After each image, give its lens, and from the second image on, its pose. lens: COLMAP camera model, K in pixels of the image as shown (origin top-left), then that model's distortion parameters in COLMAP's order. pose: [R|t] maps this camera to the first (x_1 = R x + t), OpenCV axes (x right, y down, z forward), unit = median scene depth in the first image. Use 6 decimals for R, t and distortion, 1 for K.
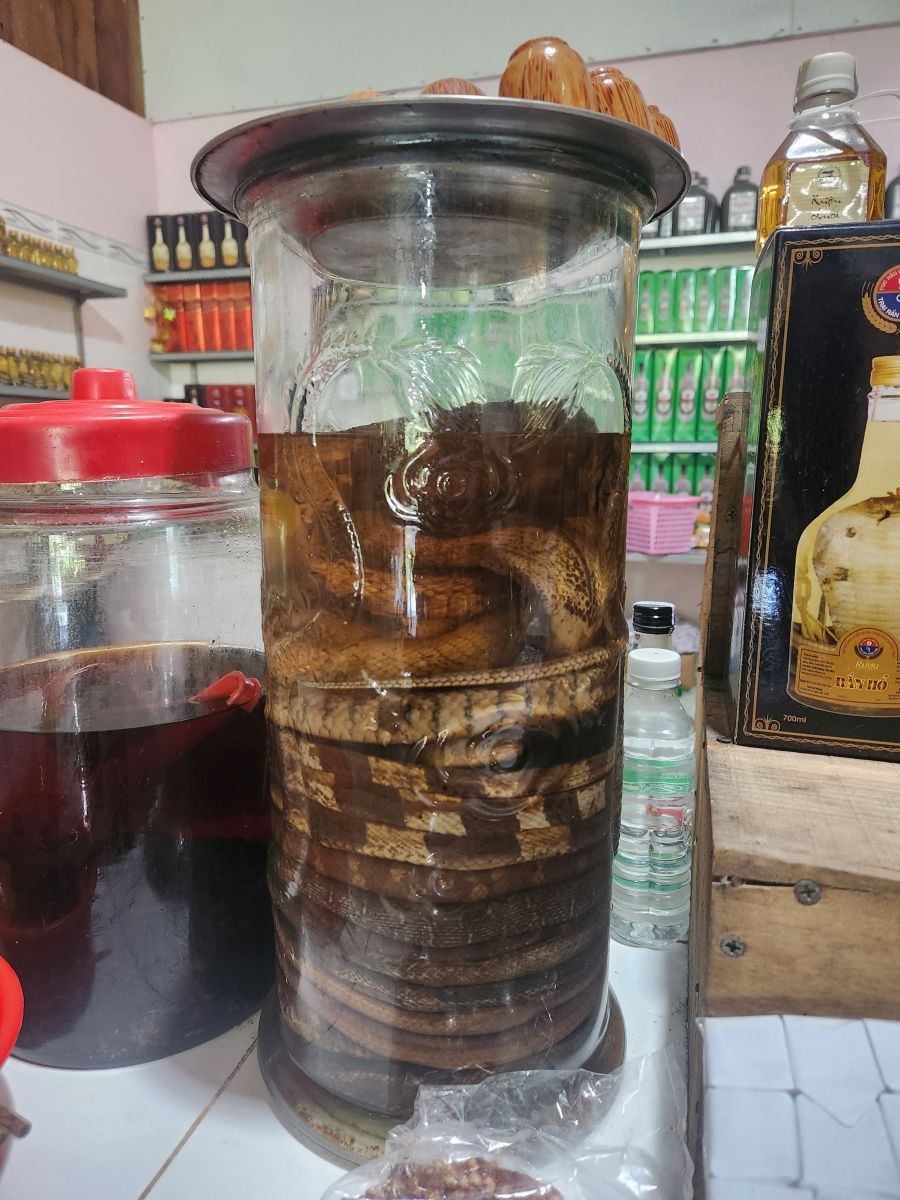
lens RADIAL K [[804.1, 0, 440.2], [0, 804.1, 594.3], [0, 0, 1]] dist [0.037918, -0.005146]
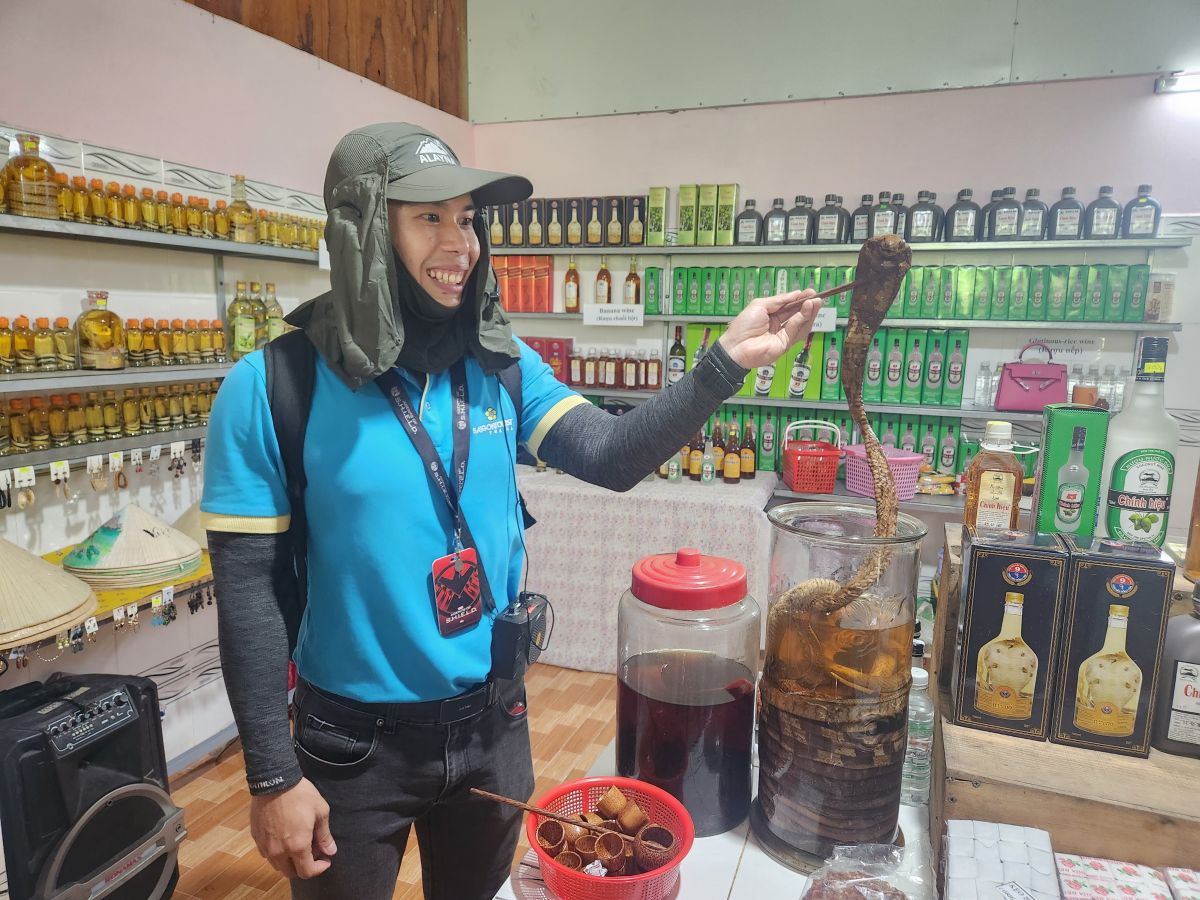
lens RADIAL K [[804.1, 0, 604.8], [0, 804.1, 452.4], [0, 0, 1]] dist [0.037918, -0.005146]
pose [[0.998045, 0.032521, -0.053379, -0.675831], [-0.033375, 0.999328, -0.015185, -0.645453], [0.052849, 0.016937, 0.998459, -1.769617]]
